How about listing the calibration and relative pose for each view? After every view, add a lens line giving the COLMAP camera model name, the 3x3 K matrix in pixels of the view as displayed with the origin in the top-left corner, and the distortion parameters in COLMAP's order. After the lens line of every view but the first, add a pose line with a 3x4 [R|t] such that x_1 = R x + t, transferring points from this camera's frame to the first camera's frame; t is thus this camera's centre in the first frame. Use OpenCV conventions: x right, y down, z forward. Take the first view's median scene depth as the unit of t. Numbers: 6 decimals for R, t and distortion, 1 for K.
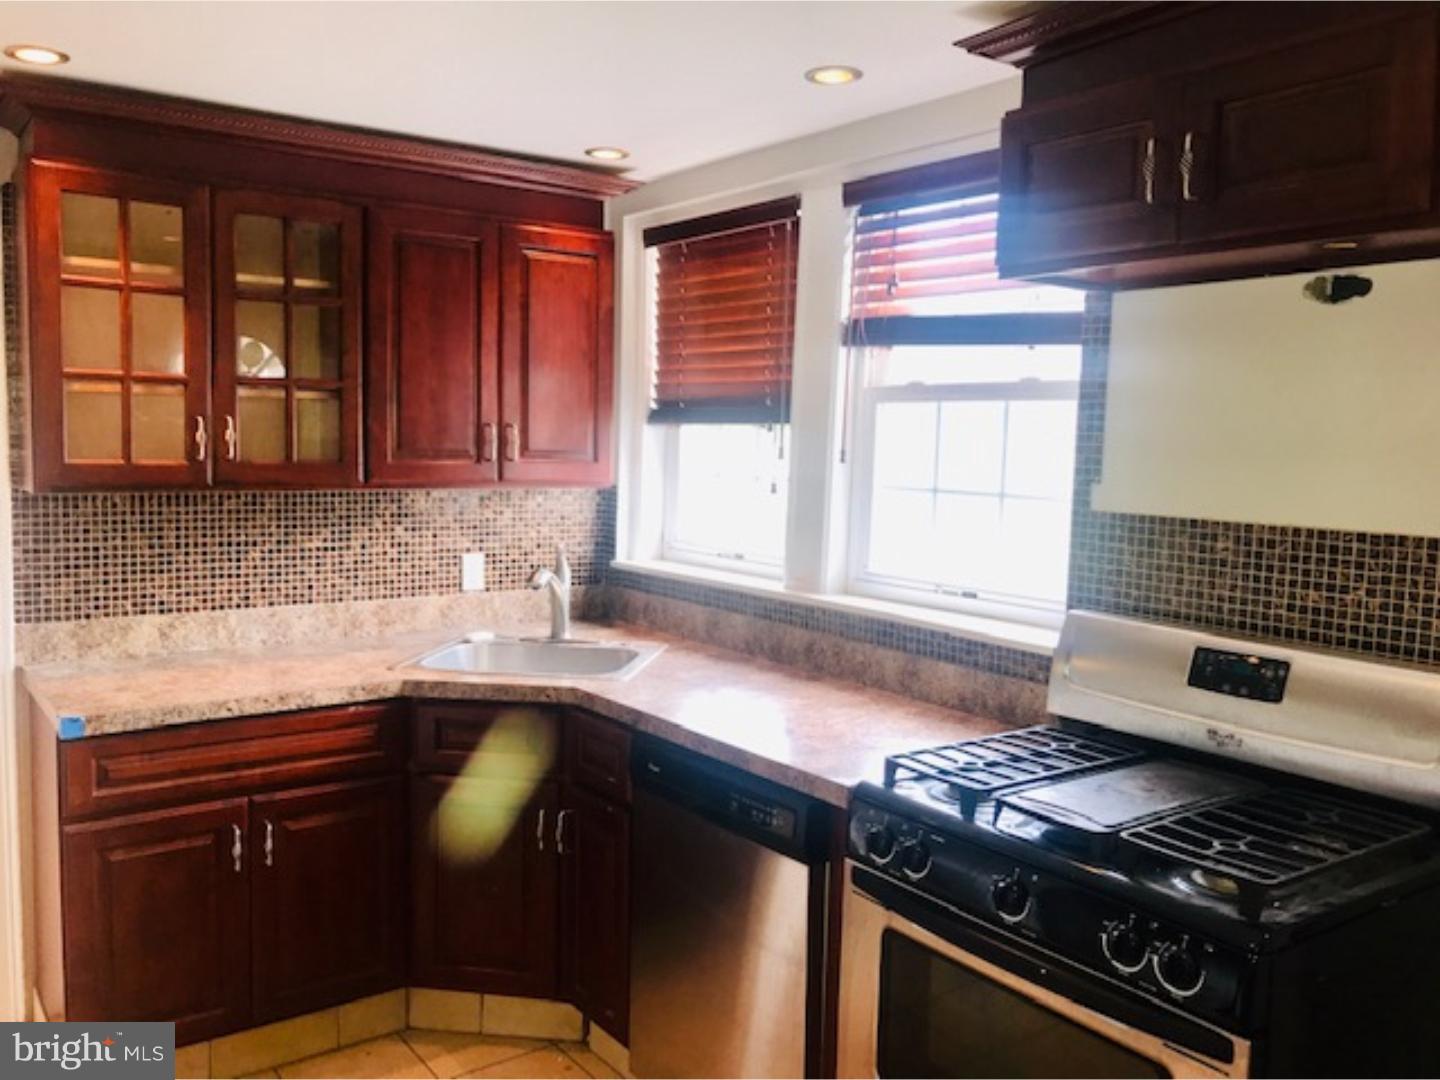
lens RADIAL K [[1191.9, 0, 722.5], [0, 1191.9, 540.4], [0, 0, 1]] dist [0.036659, -0.033645]
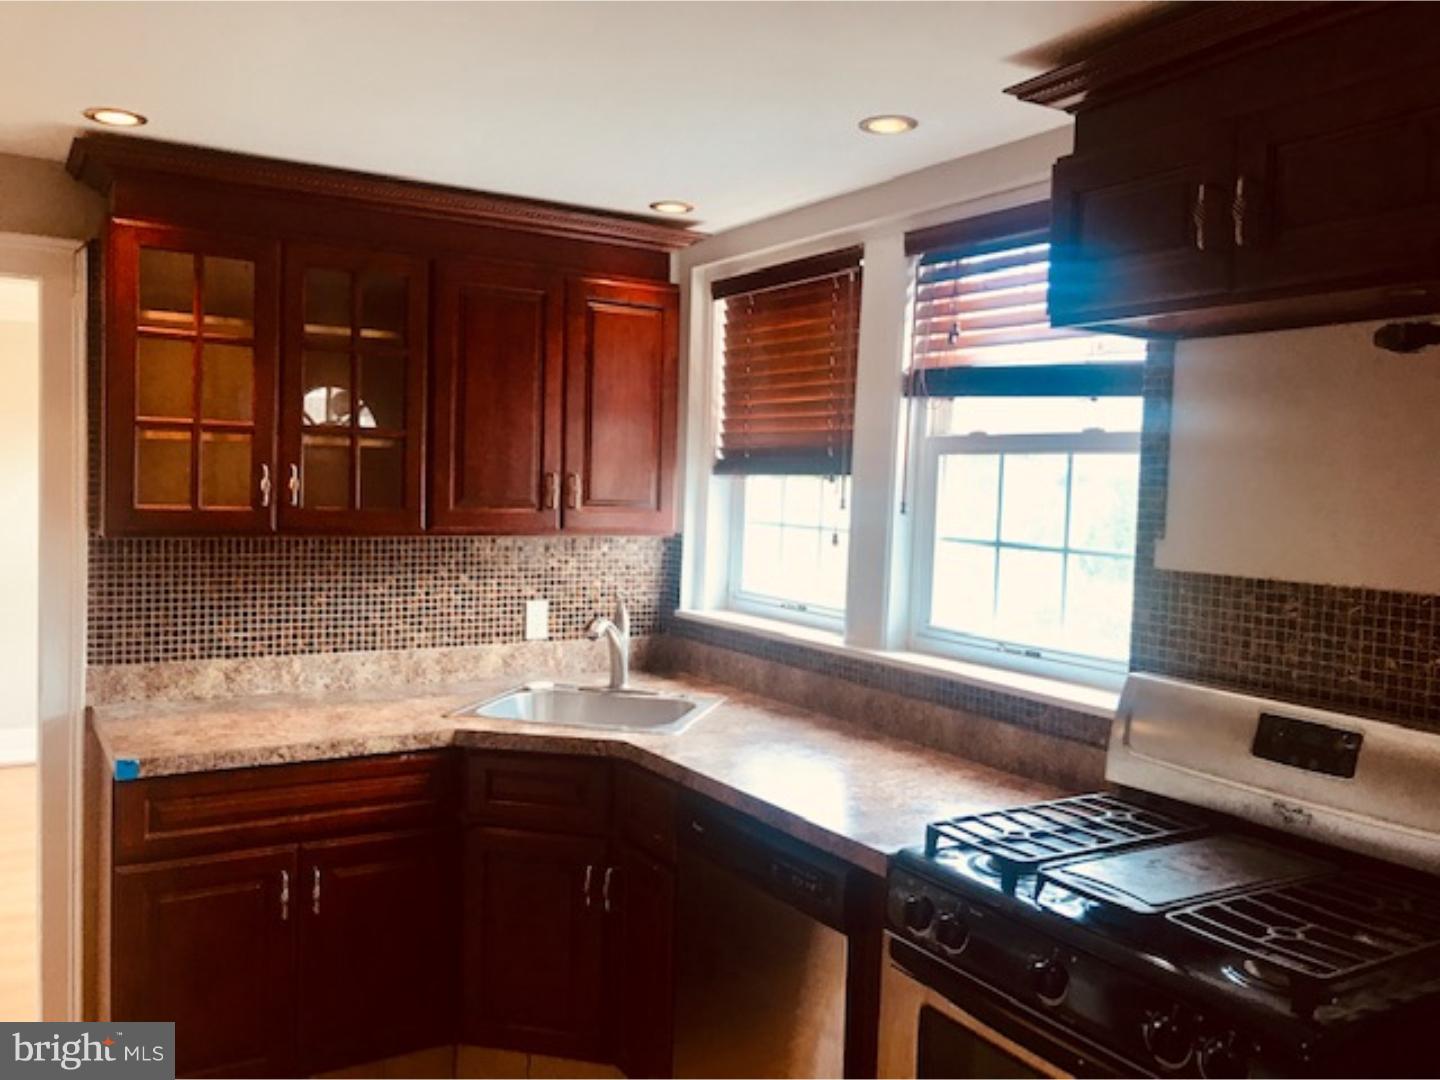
lens RADIAL K [[1191.9, 0, 727.8], [0, 1191.9, 538.4], [0, 0, 1]] dist [0.036659, -0.033645]
pose [[0.997242, 0.010541, -0.073473, 0.033521], [-0.013697, 0.998999, -0.042577, -0.002880], [0.072951, 0.043466, 0.996388, 0.017540]]
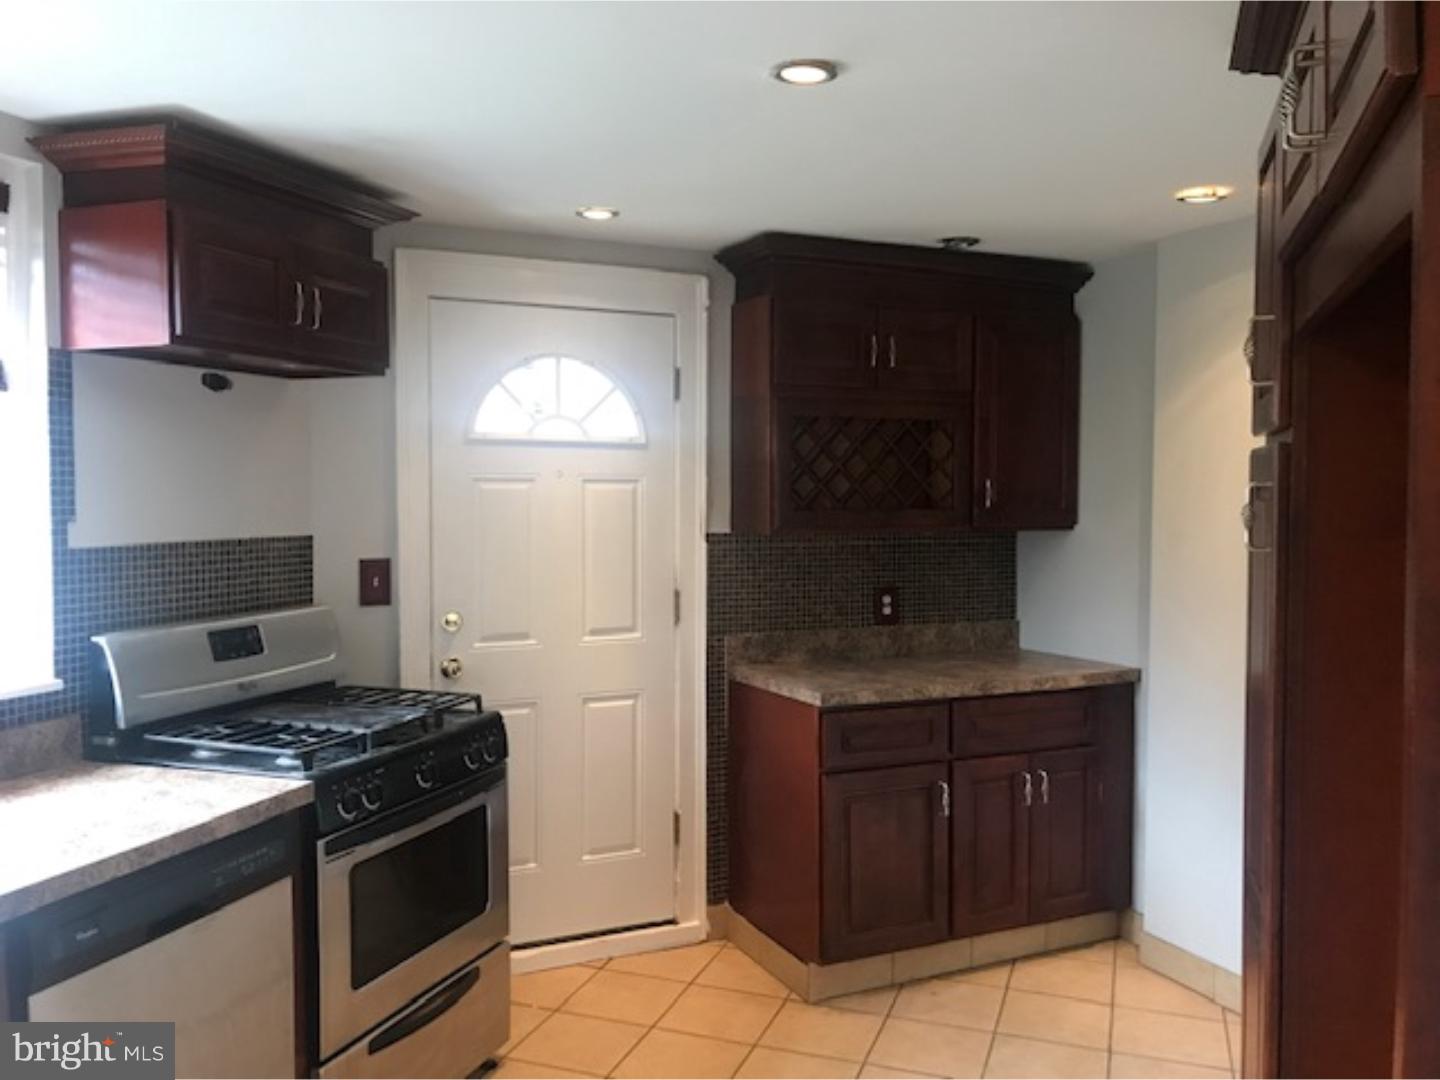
lens RADIAL K [[1191.9, 0, 722.5], [0, 1191.9, 542.5], [0, 0, 1]] dist [0.036659, -0.033645]
pose [[-0.566966, -0.062834, 0.821341, -0.808933], [0.057678, 0.991611, 0.115674, -0.106515], [-0.821720, 0.112956, -0.558585, 0.972864]]
